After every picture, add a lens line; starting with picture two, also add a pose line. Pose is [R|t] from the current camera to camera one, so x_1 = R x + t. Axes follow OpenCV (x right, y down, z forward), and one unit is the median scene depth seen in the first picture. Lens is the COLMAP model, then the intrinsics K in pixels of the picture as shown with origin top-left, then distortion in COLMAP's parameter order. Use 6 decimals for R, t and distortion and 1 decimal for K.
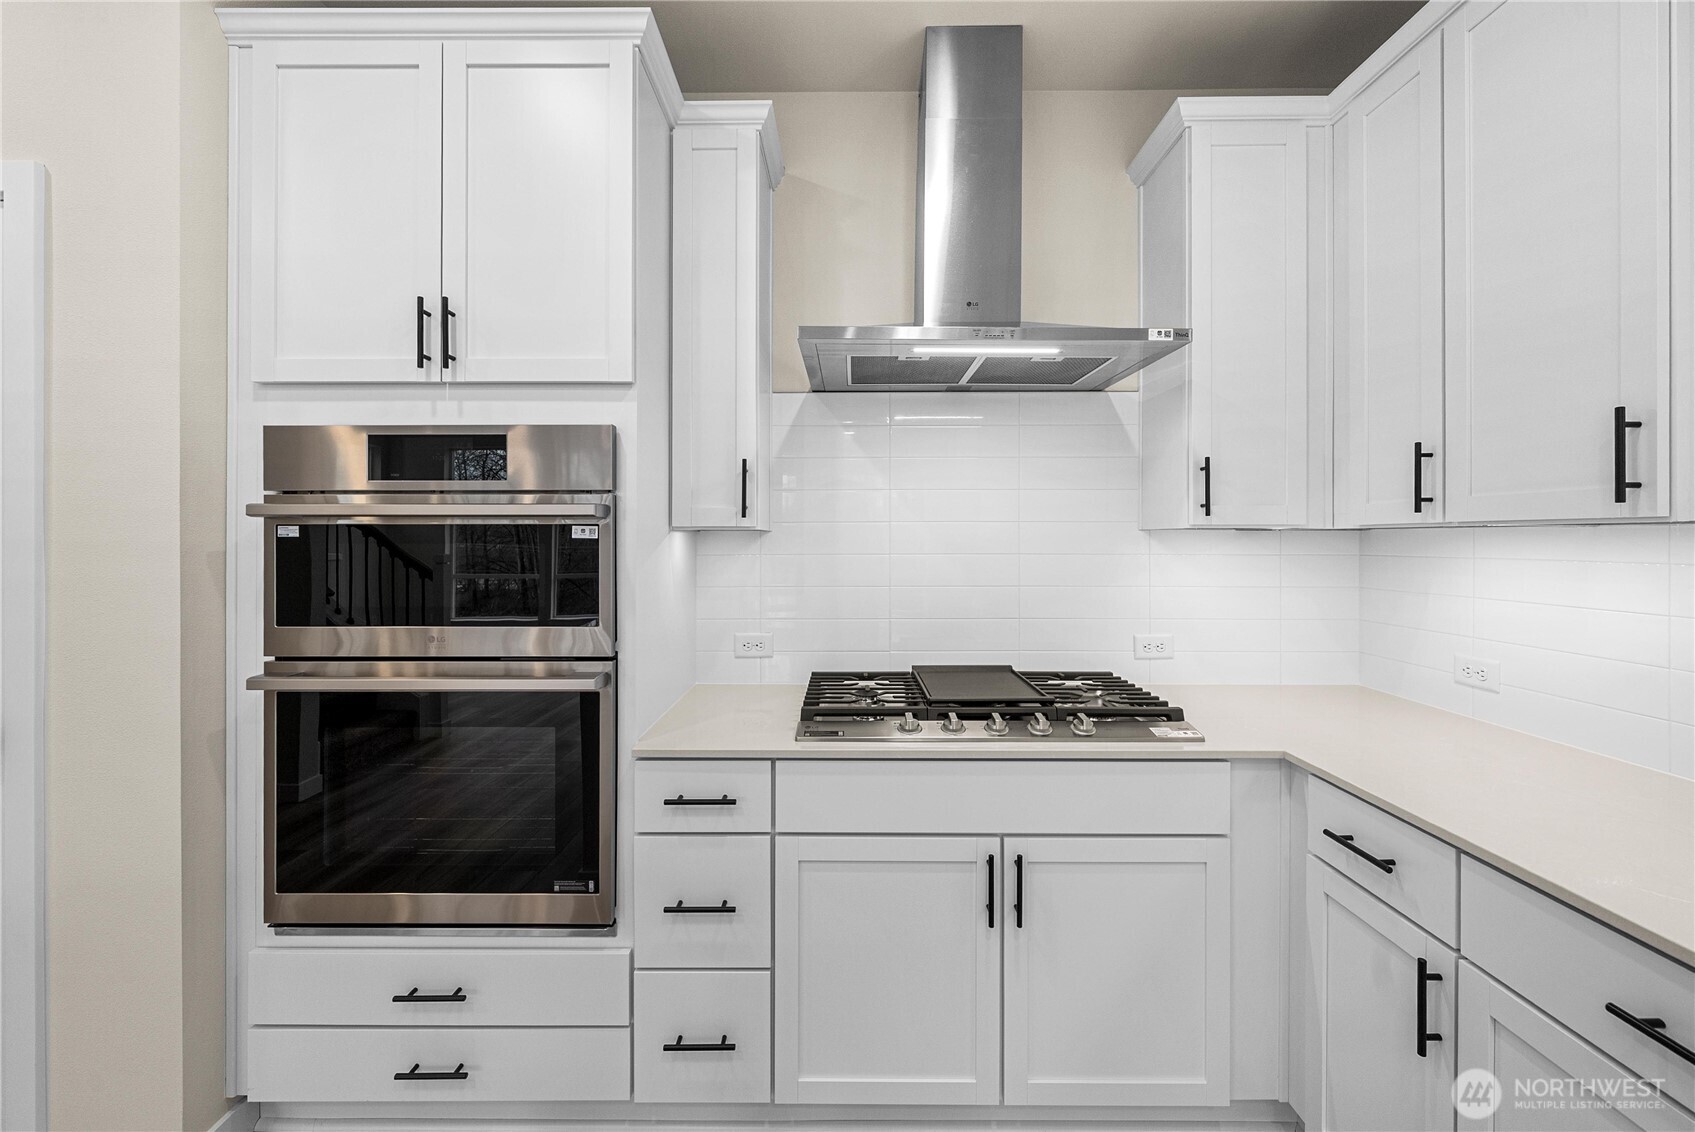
lens RADIAL K [[666.6, 0, 848.8], [0, 666.6, 536.8], [0, 0, 1]] dist [0.001015, 0.000175]
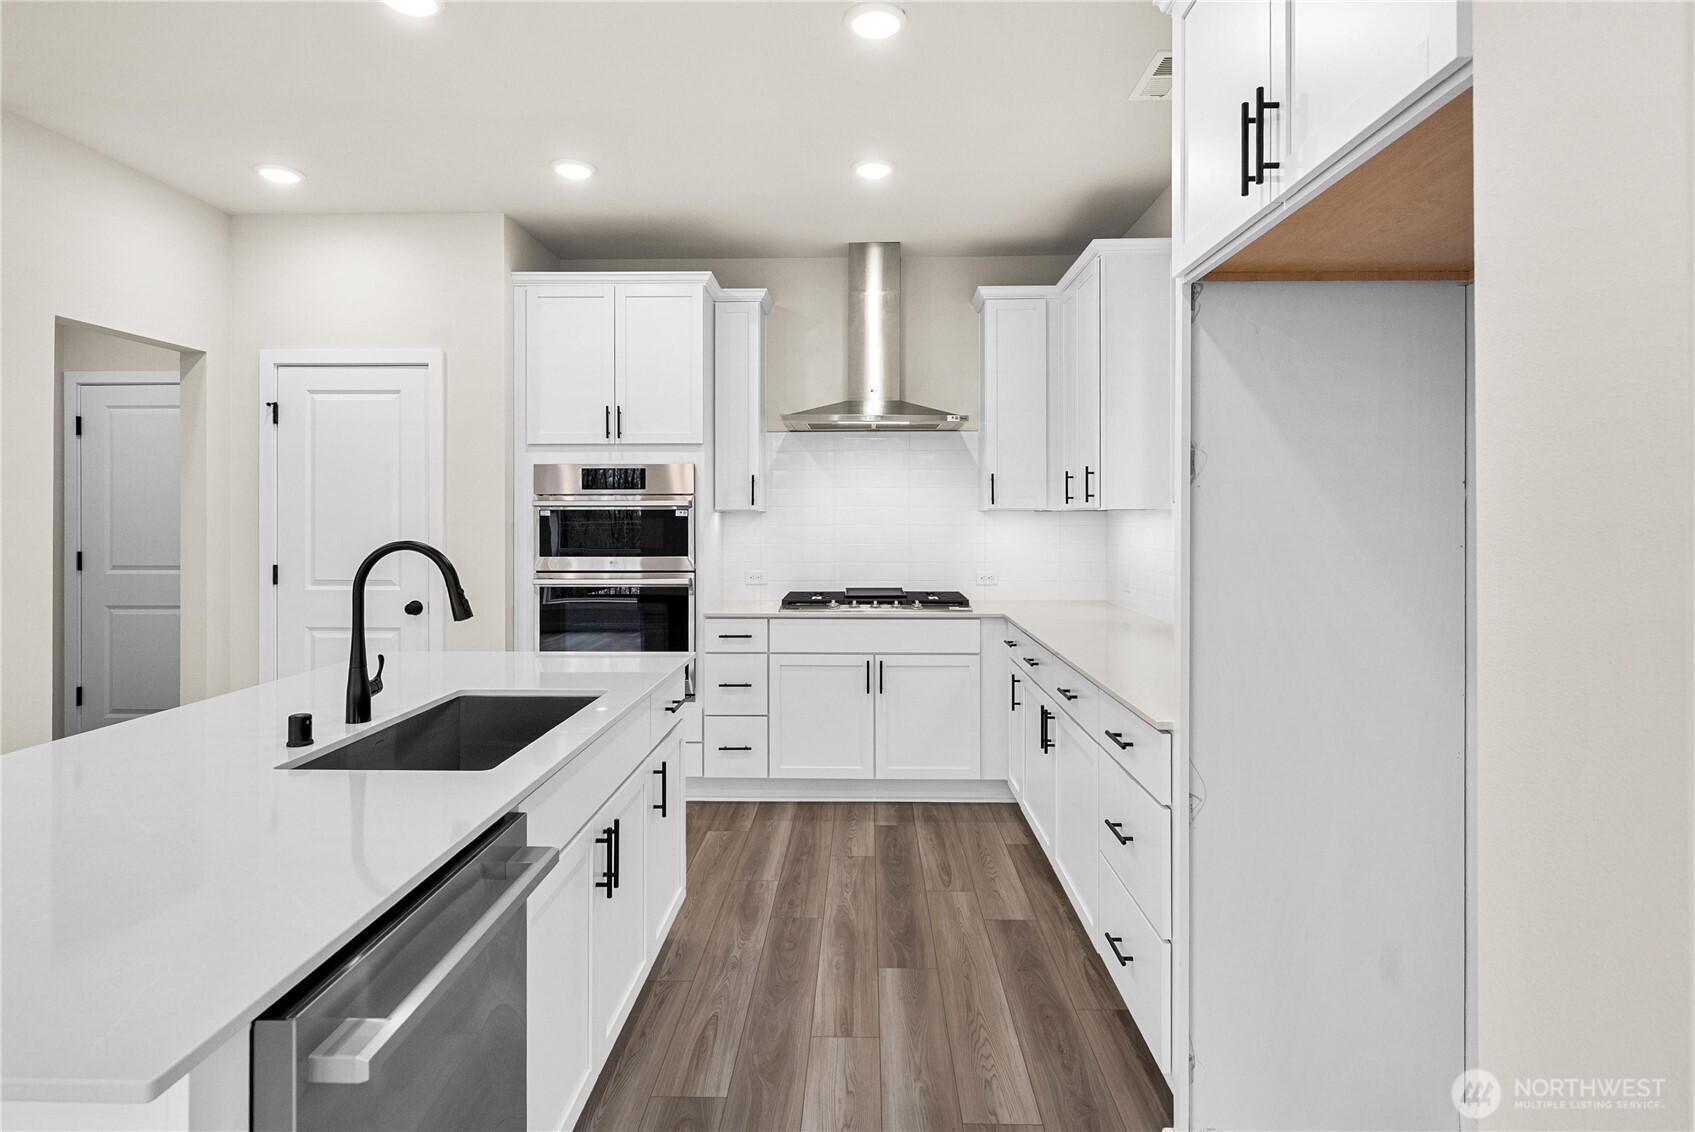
lens RADIAL K [[876.5, 0, 848.3], [0, 876.5, 514.5], [0, 0, 1]] dist [0.000951, -0.000009]
pose [[0.999884, -0.000800, -0.015231, 0.187534], [0.000798, 1.000000, -0.000174, -0.001647], [0.015231, 0.000162, 0.999884, -1.822959]]
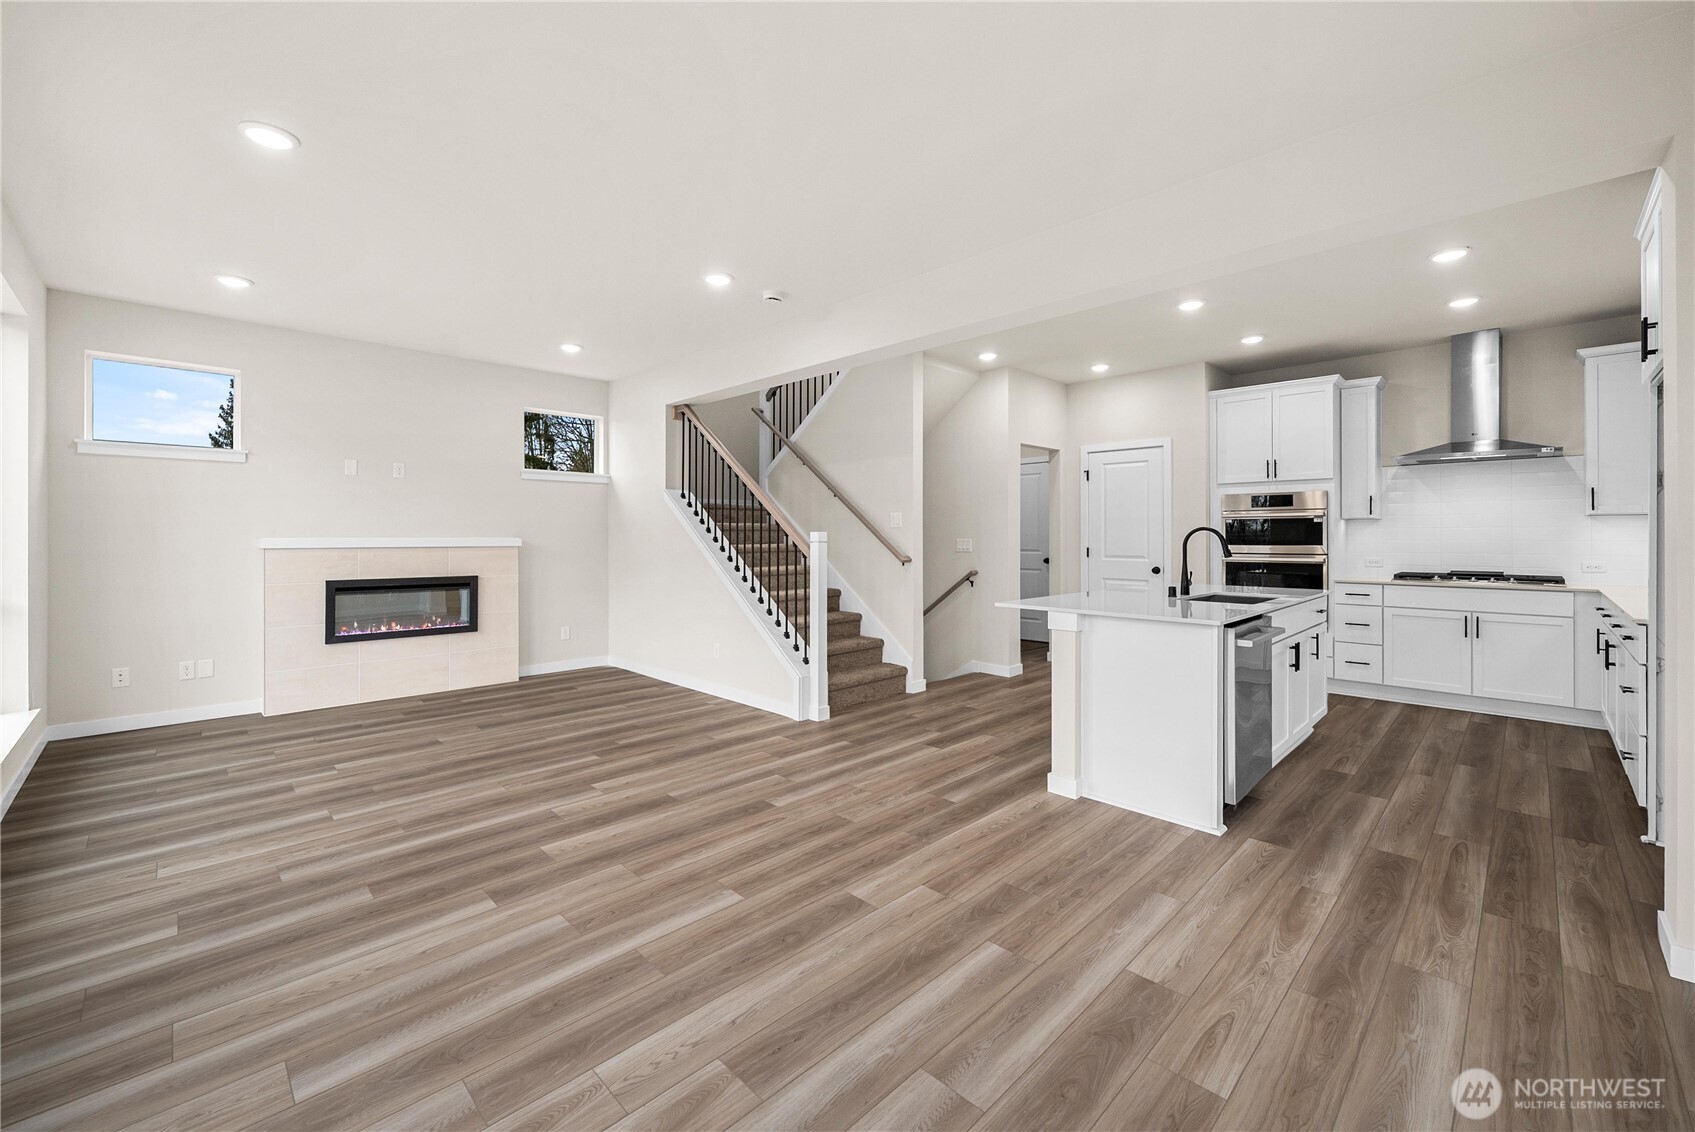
lens RADIAL K [[683.8, 0, 849.1], [0, 683.8, 534.7], [0, 0, 1]] dist [-0.002168, -0.000695]
pose [[0.711855, -0.001792, -0.702325, 0.402124], [0.003728, 0.999992, 0.001226, 0.059338], [0.702317, -0.003491, 0.711856, -3.445738]]
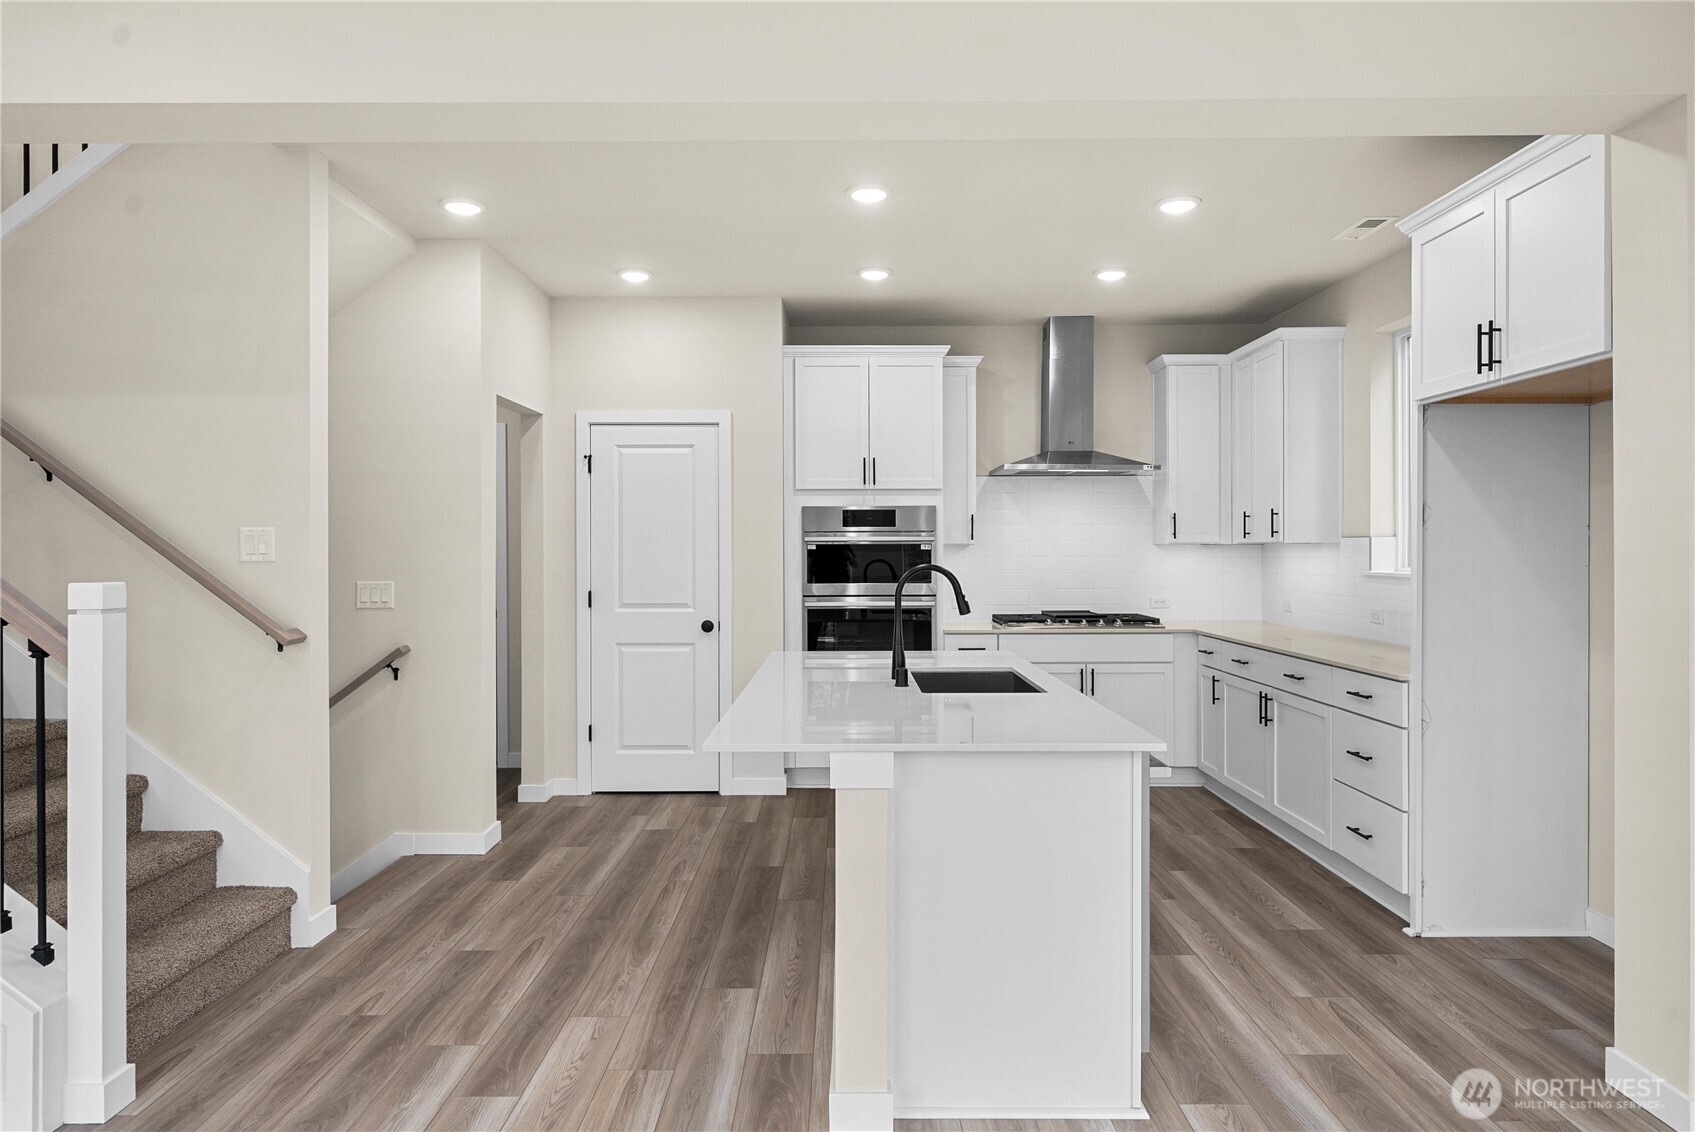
lens RADIAL K [[1023.9, 0, 846.7], [0, 1023.9, 554.2], [0, 0, 1]] dist [-0.000523, 0.000358]
pose [[0.999974, -0.003378, 0.006364, -0.722787], [0.003340, 0.999977, 0.005911, -0.002895], [-0.006384, -0.005889, 0.999962, -2.965073]]
